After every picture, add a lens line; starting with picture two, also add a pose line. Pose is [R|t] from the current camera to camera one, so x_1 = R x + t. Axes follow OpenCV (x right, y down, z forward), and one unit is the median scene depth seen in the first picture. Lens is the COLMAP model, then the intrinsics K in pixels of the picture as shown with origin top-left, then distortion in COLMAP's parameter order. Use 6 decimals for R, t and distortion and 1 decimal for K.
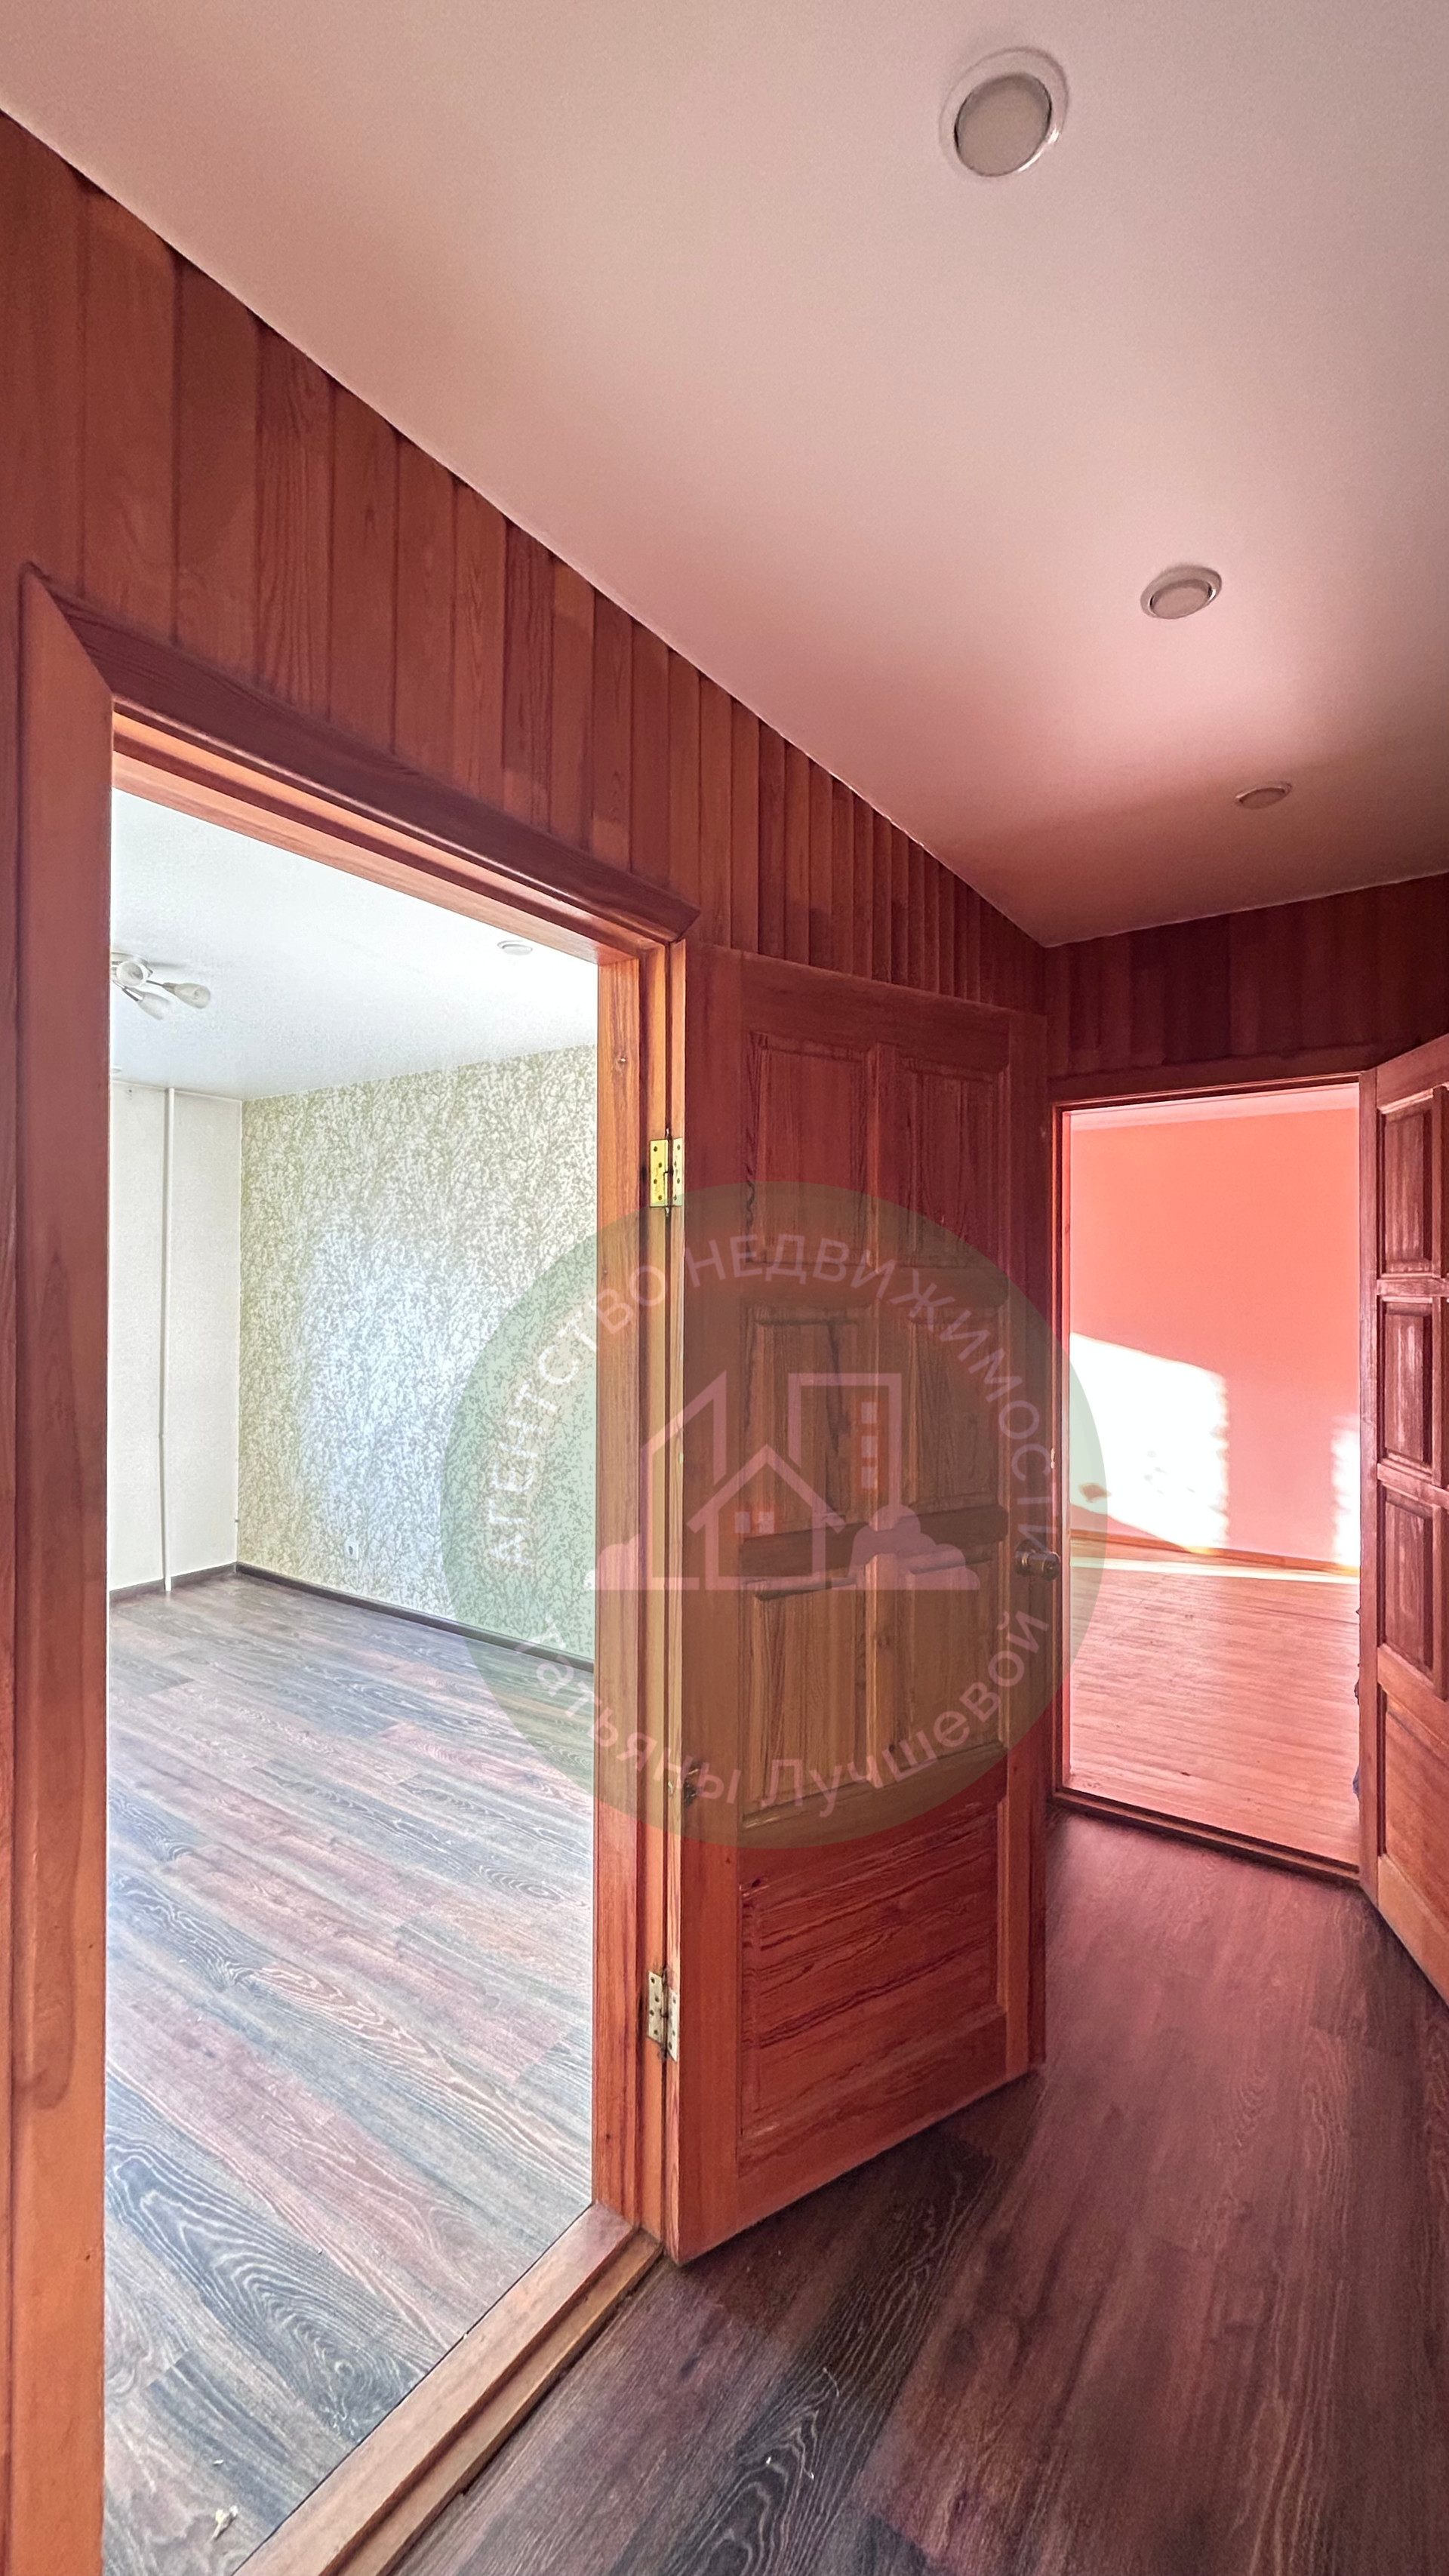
lens RADIAL K [[1052.5, 0, 721.9], [0, 1052.5, 1295.3], [0, 0, 1]] dist [0.001208, 0.000251]
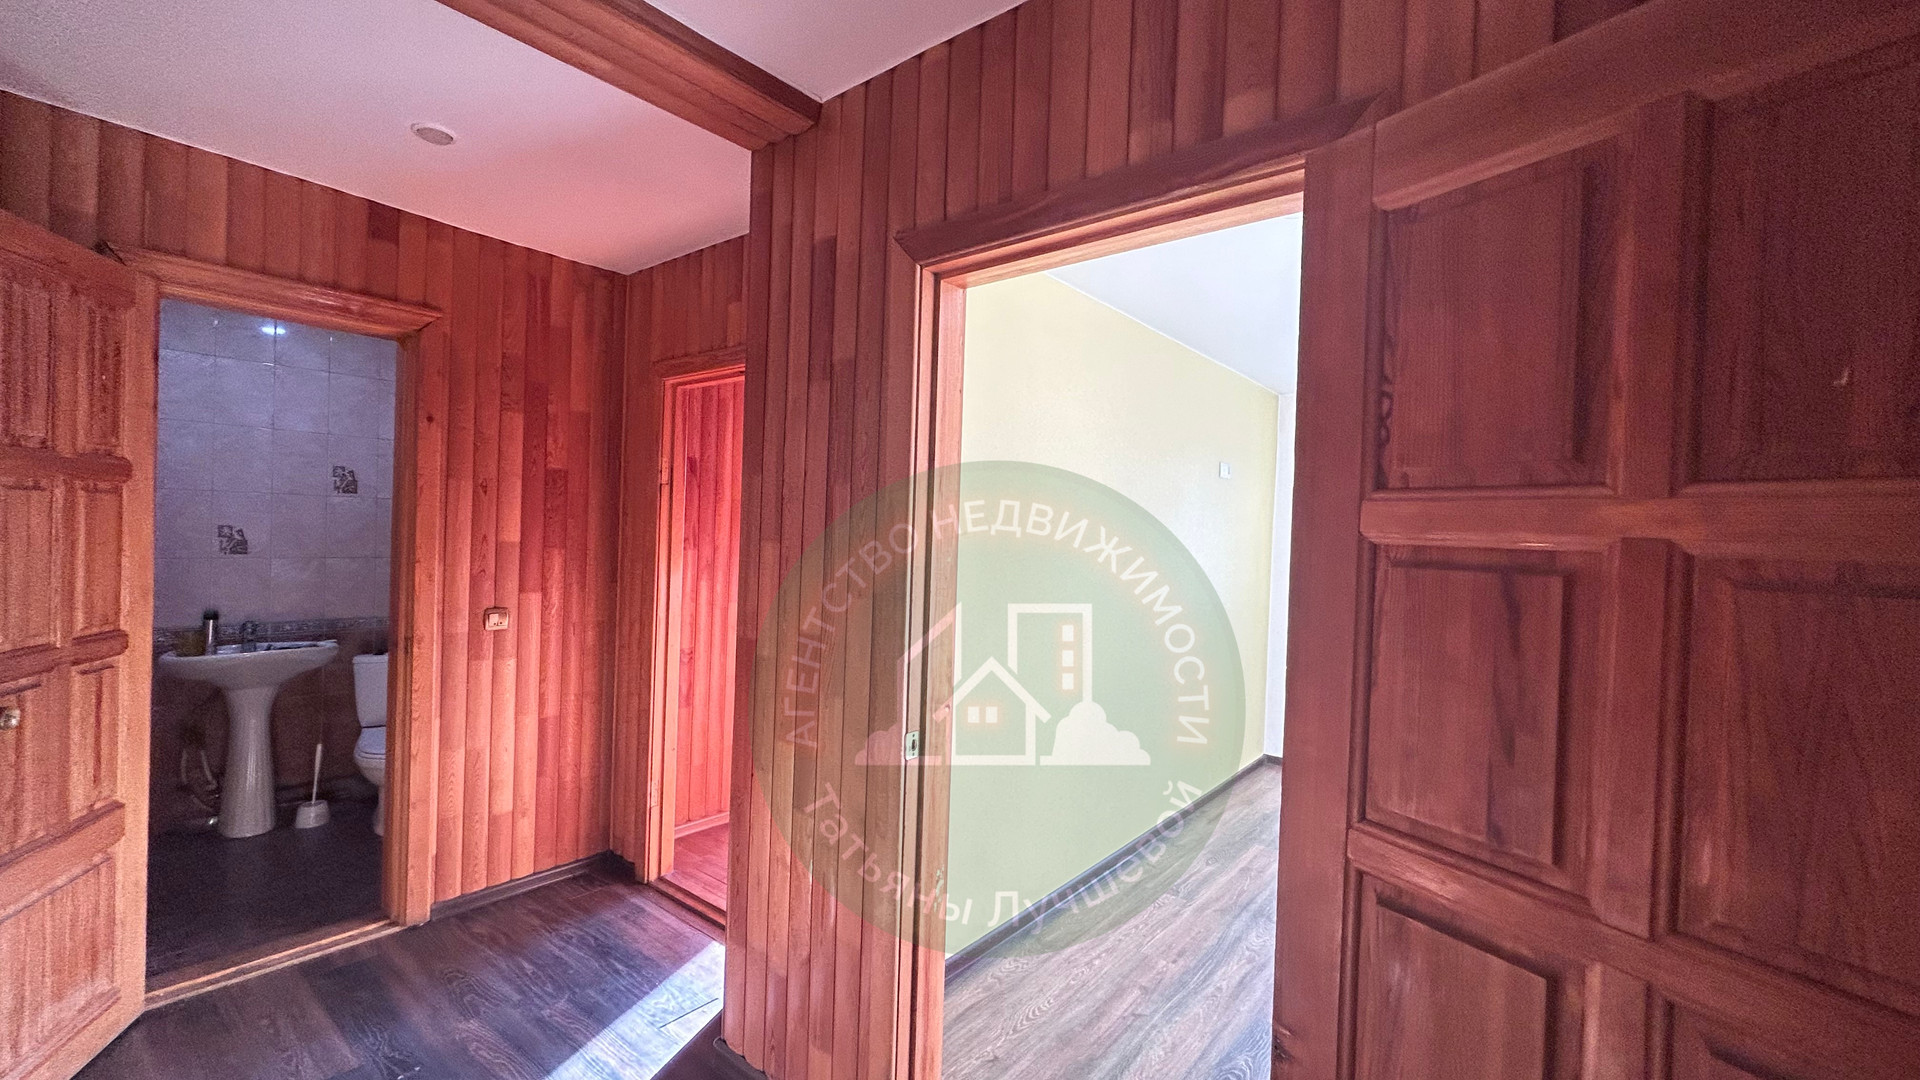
lens RADIAL K [[784.5, 0, 959.7], [0, 784.5, 537.8], [0, 0, 1]] dist [0.001208, 0.000251]
pose [[-0.071306, -0.000034, -0.997455, 0.770711], [-0.040659, 0.999169, 0.002873, 0.007998], [0.996625, 0.040760, -0.071248, 0.871174]]
